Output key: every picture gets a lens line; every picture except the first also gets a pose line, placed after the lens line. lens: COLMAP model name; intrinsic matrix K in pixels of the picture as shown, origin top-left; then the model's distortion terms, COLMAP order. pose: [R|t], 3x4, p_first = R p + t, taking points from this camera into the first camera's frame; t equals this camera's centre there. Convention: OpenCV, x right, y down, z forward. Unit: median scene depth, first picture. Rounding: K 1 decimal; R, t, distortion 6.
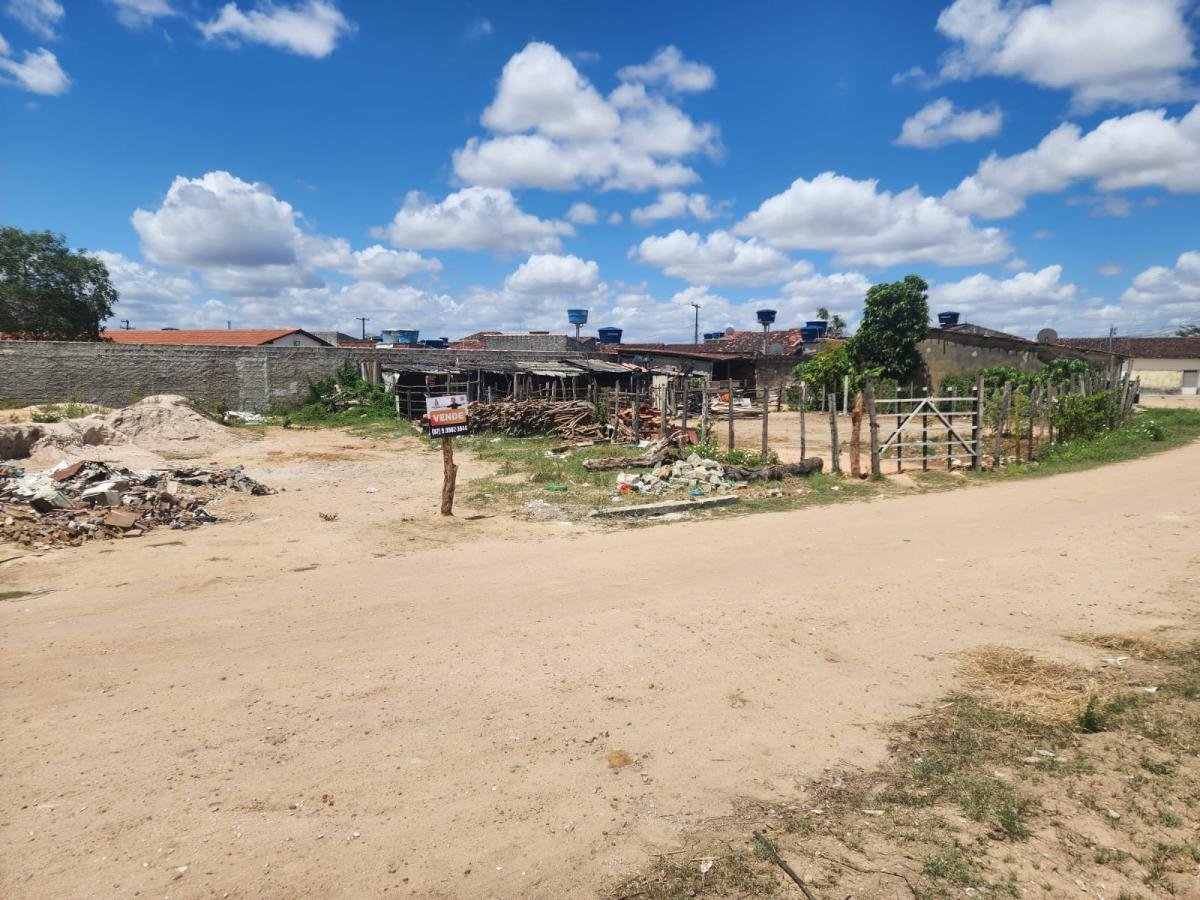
lens RADIAL K [[790.7, 0, 590.8], [0, 790.7, 444.4], [0, 0, 1]] dist [0.099834, -0.094214]
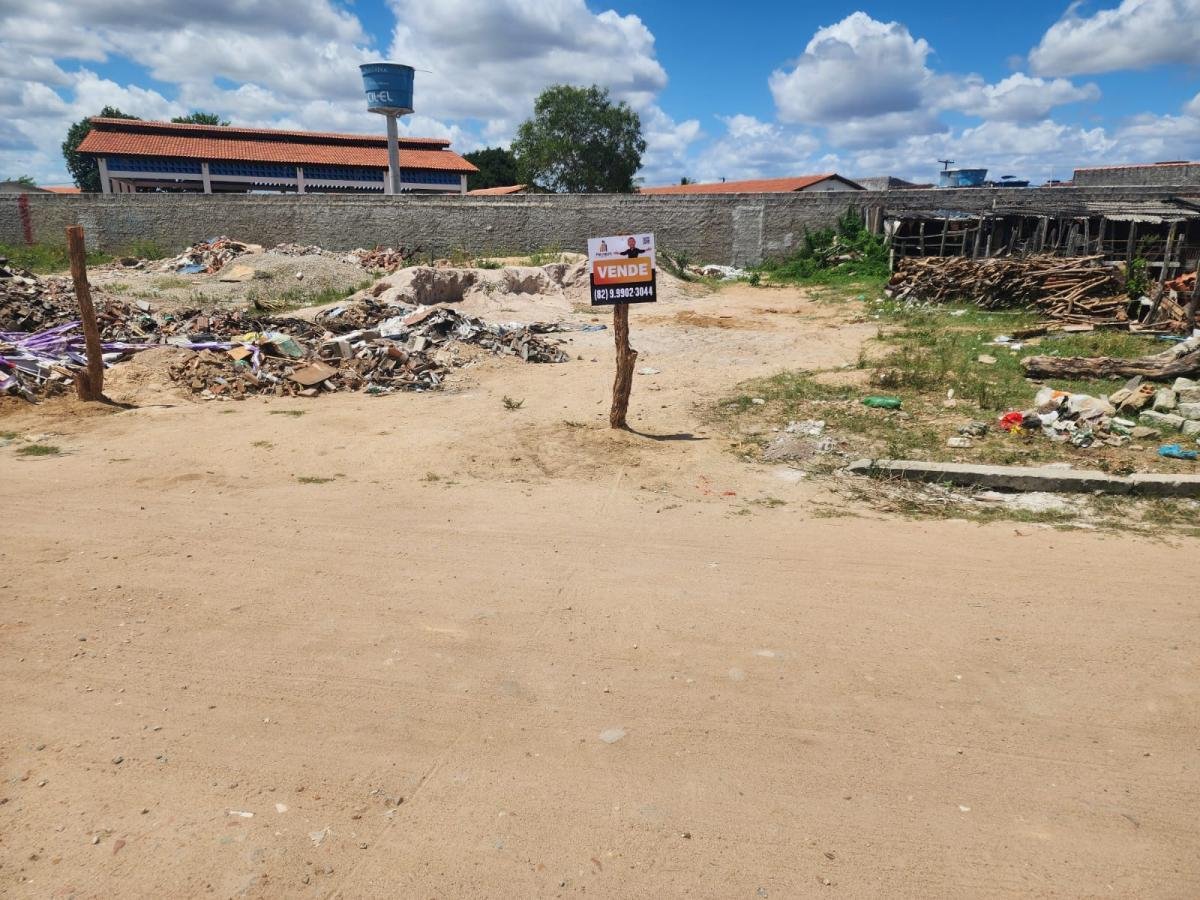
lens RADIAL K [[790.7, 0, 590.8], [0, 790.7, 444.4], [0, 0, 1]] dist [0.099834, -0.094214]
pose [[0.763768, 0.169838, -0.622747, 0.068046], [-0.059963, 0.979261, 0.193526, -0.006768], [0.642700, -0.110467, 0.758112, 0.165058]]
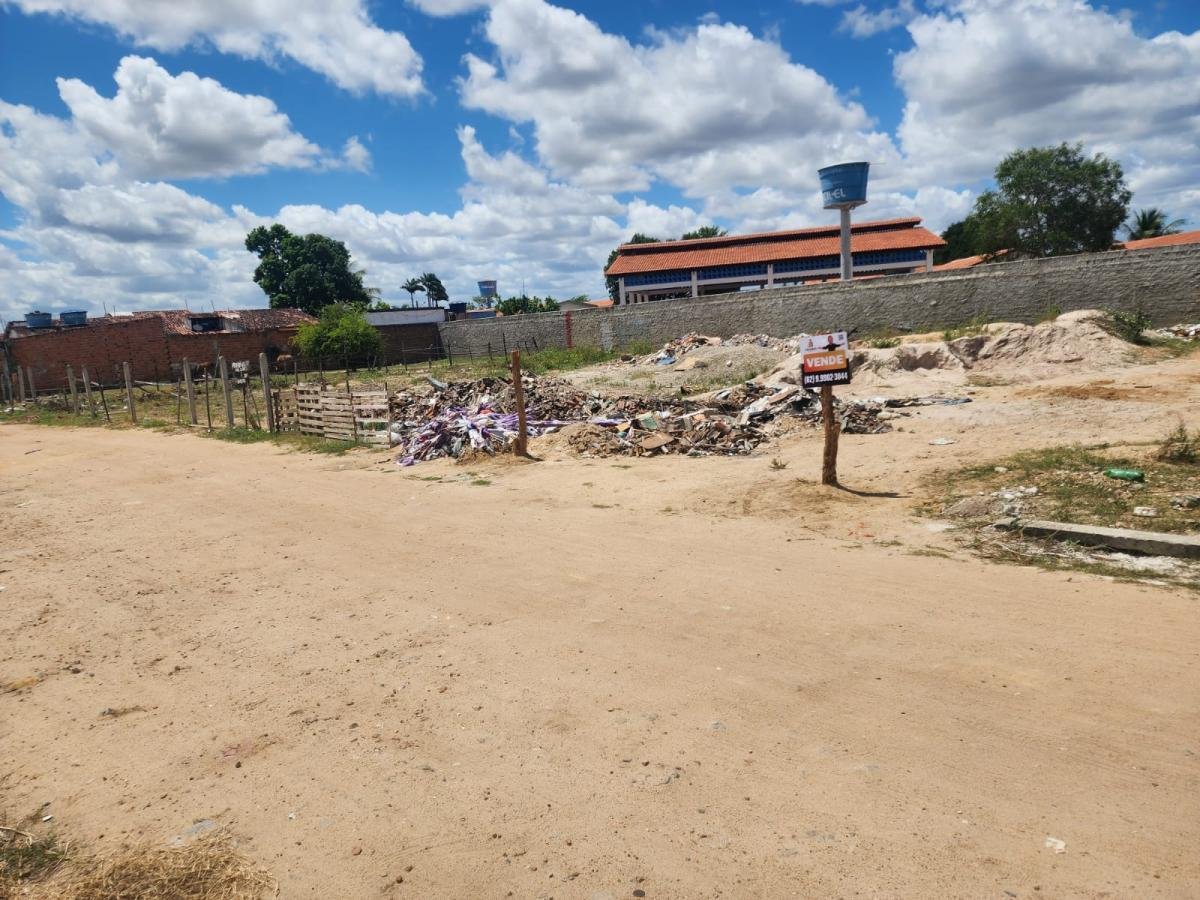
lens RADIAL K [[790.7, 0, 590.8], [0, 790.7, 444.4], [0, 0, 1]] dist [0.099834, -0.094214]
pose [[0.277930, 0.117594, -0.953376, 0.171434], [-0.006820, 0.992695, 0.120455, -0.015237], [0.960577, -0.026976, 0.276702, 0.181770]]
